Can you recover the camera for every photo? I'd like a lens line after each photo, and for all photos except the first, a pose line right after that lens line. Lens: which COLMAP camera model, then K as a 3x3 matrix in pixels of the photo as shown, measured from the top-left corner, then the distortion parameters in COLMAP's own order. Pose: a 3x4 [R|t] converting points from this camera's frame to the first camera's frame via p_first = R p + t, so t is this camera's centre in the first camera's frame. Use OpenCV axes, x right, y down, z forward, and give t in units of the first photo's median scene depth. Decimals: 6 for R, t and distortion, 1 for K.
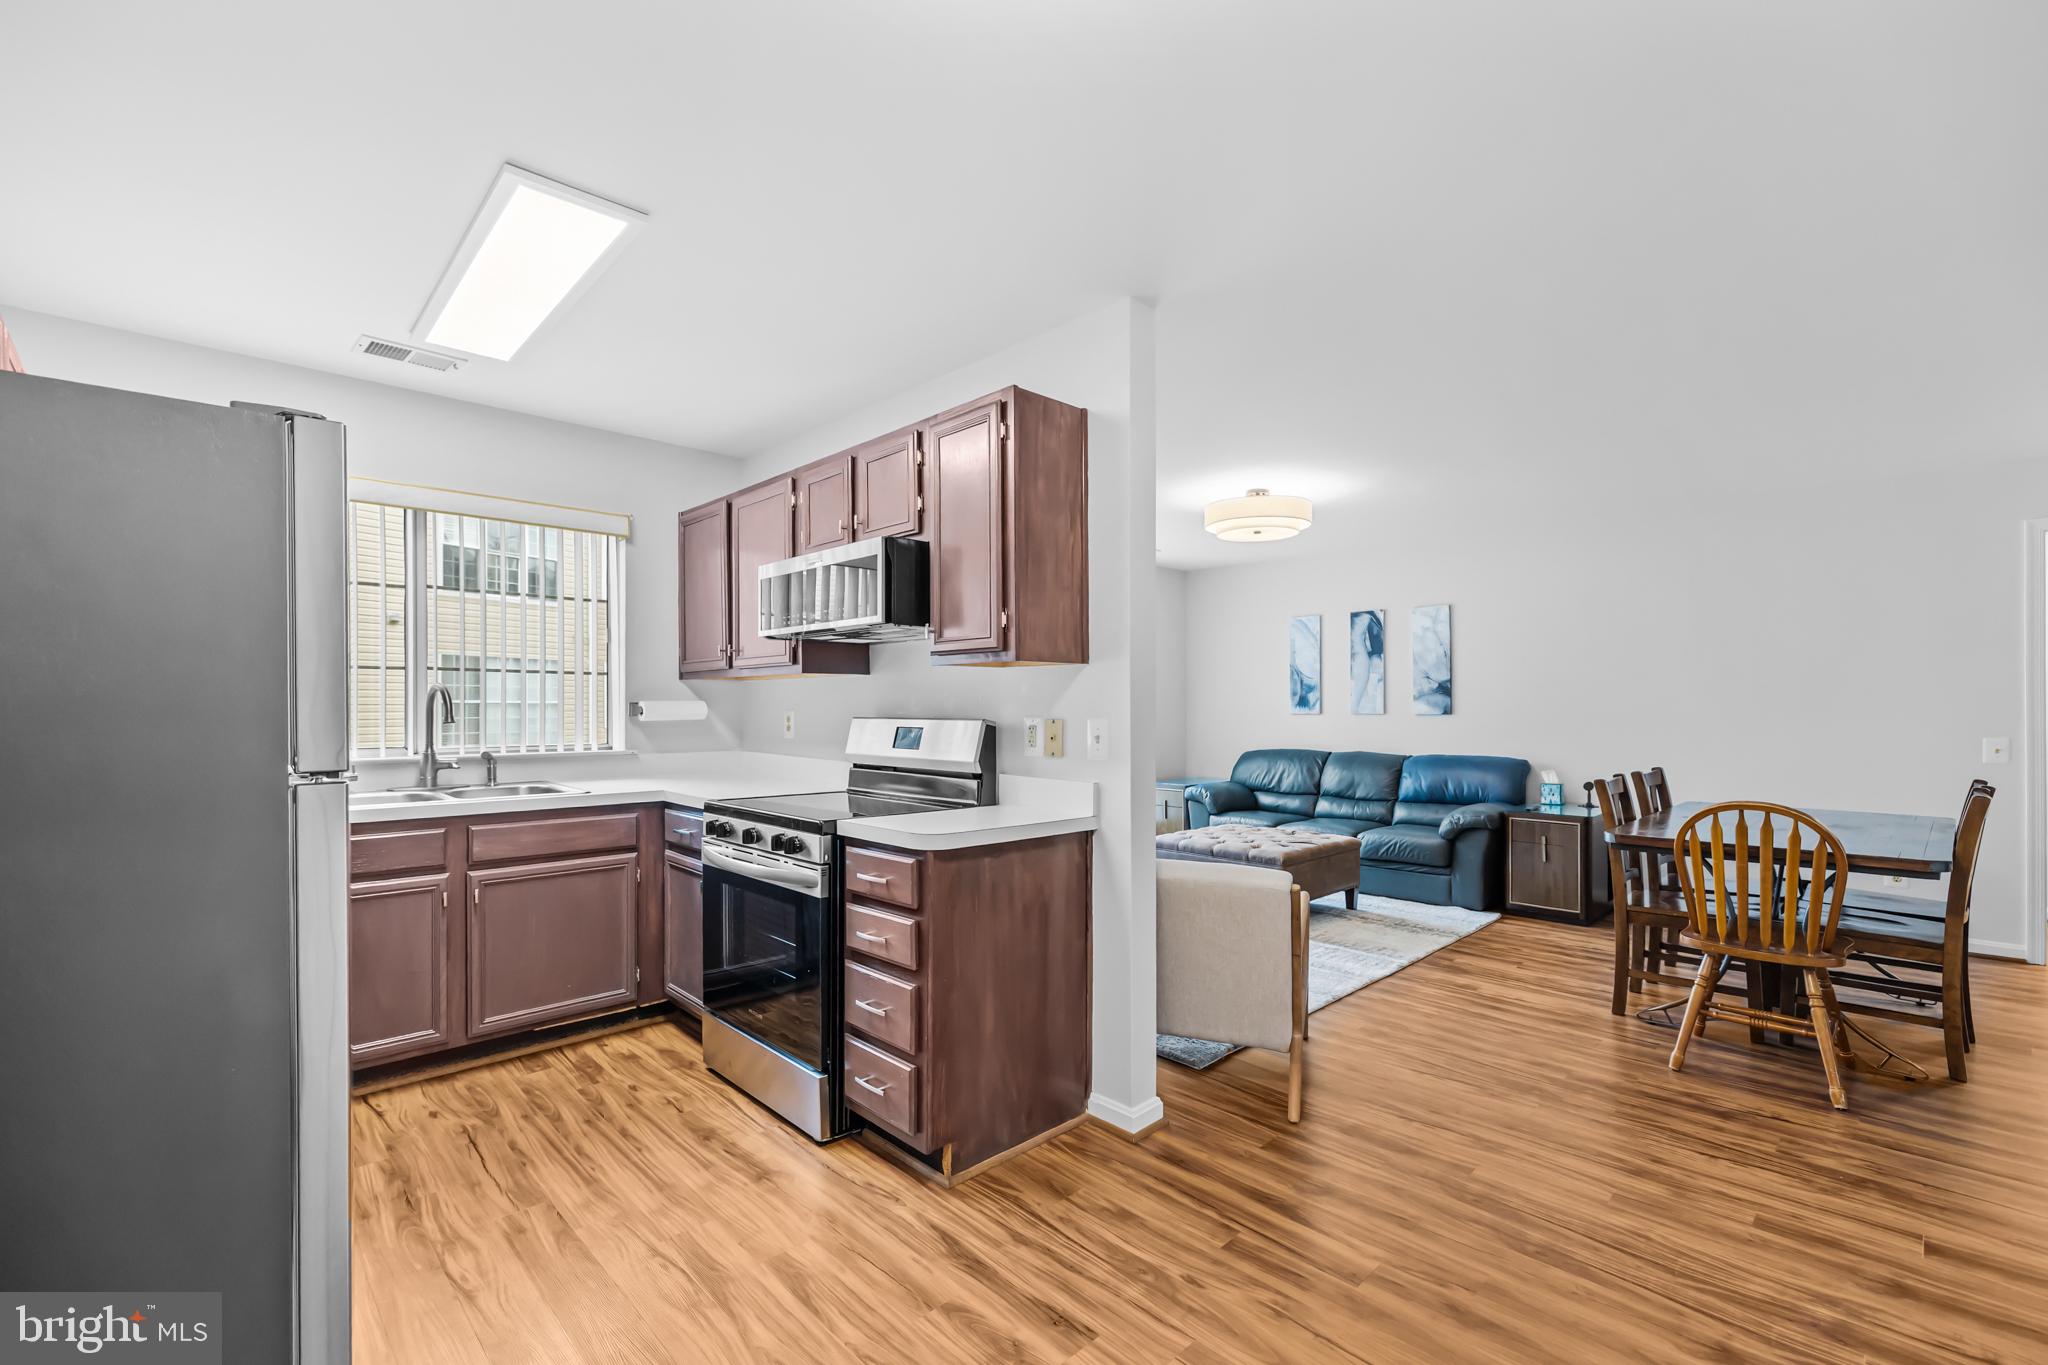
lens RADIAL K [[881.0, 0, 1016.0], [0, 881.0, 712.6], [0, 0, 1]] dist [0.000422, -0.000102]
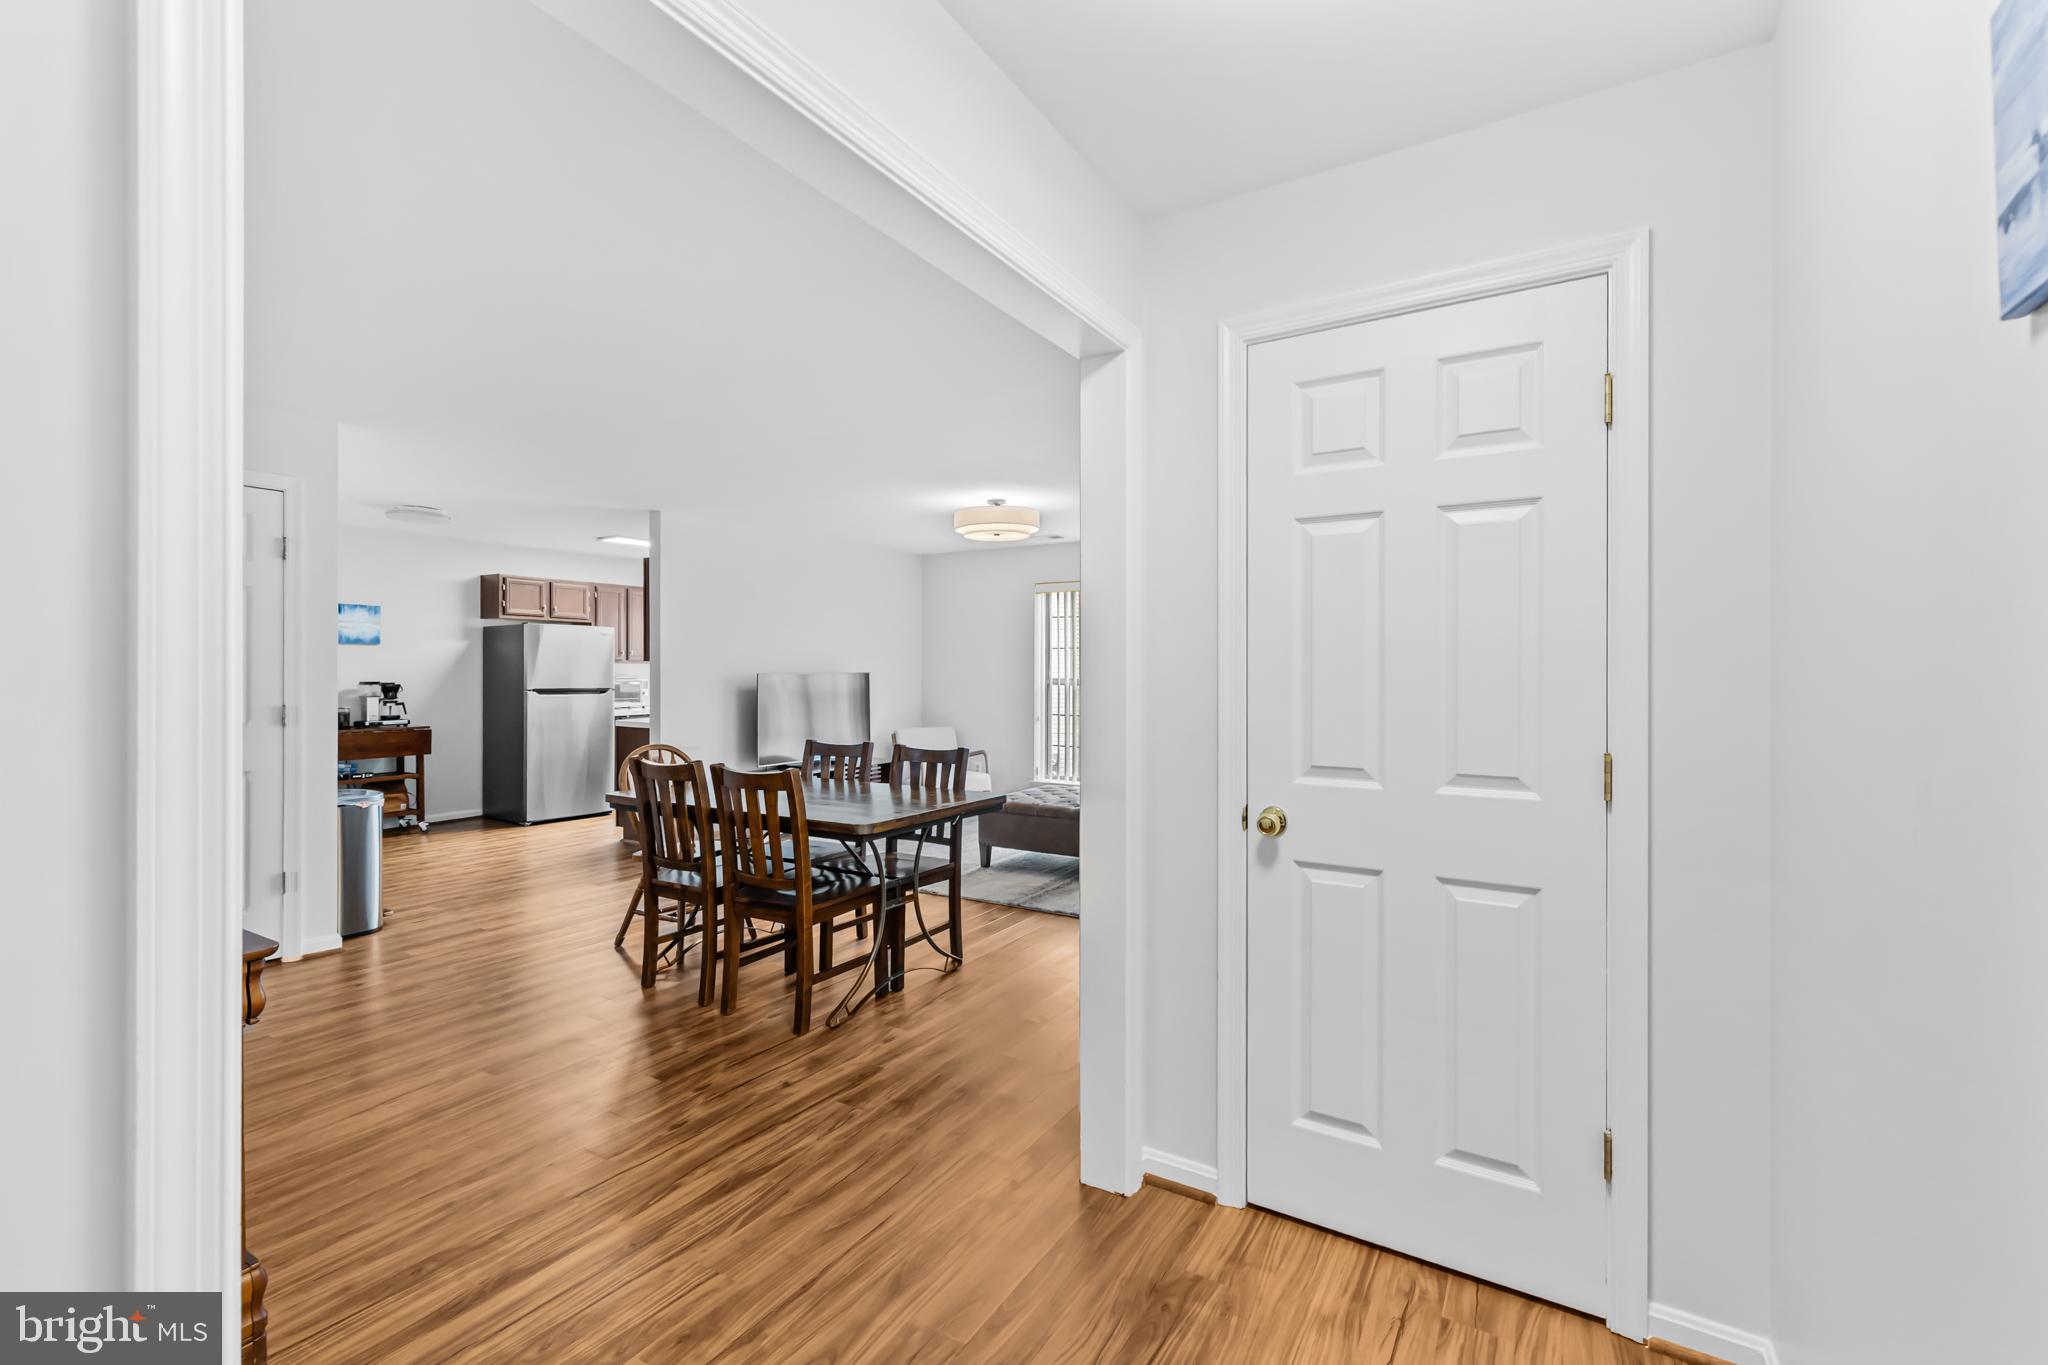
lens RADIAL K [[879.4, 0, 1020.6], [0, 879.4, 673.7], [0, 0, 1]] dist [0.001963, 0.000133]
pose [[0.252099, 0.003625, -0.967695, 1.920979], [-0.006076, 0.999979, 0.002163, -0.021704], [0.967682, 0.005334, 0.252115, 0.958308]]
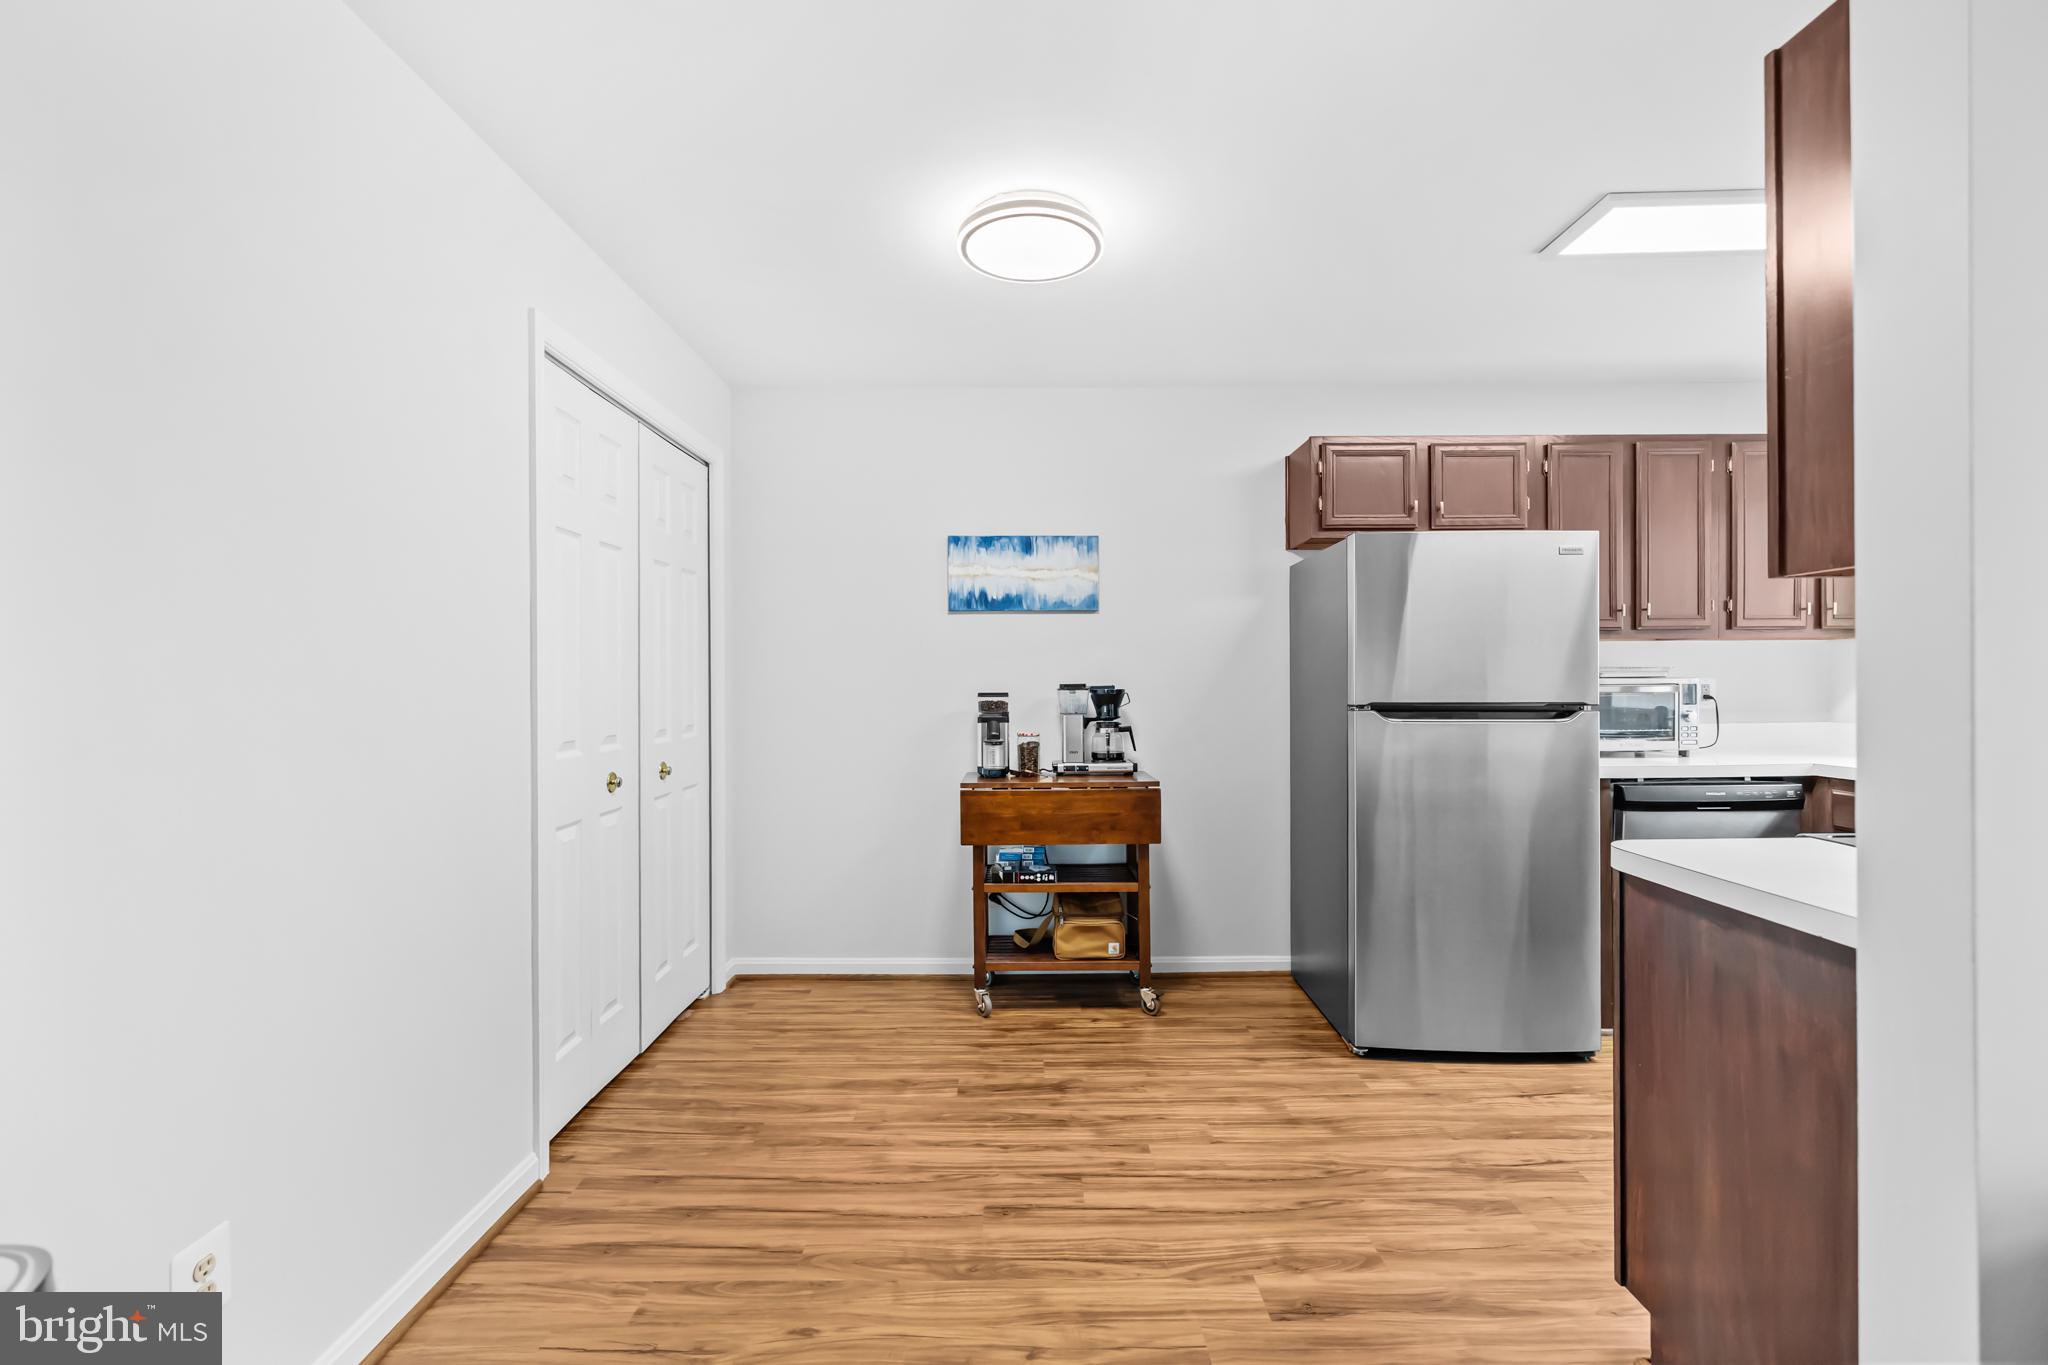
lens RADIAL K [[864.9, 0, 1016.8], [0, 864.9, 683.8], [0, 0, 1]] dist [0.000218, -0.000228]
pose [[-0.692105, 0.009039, -0.721740, 0.459499], [0.003719, 0.999953, 0.008958, -0.001139], [0.721787, 0.003516, -0.692106, 0.689747]]
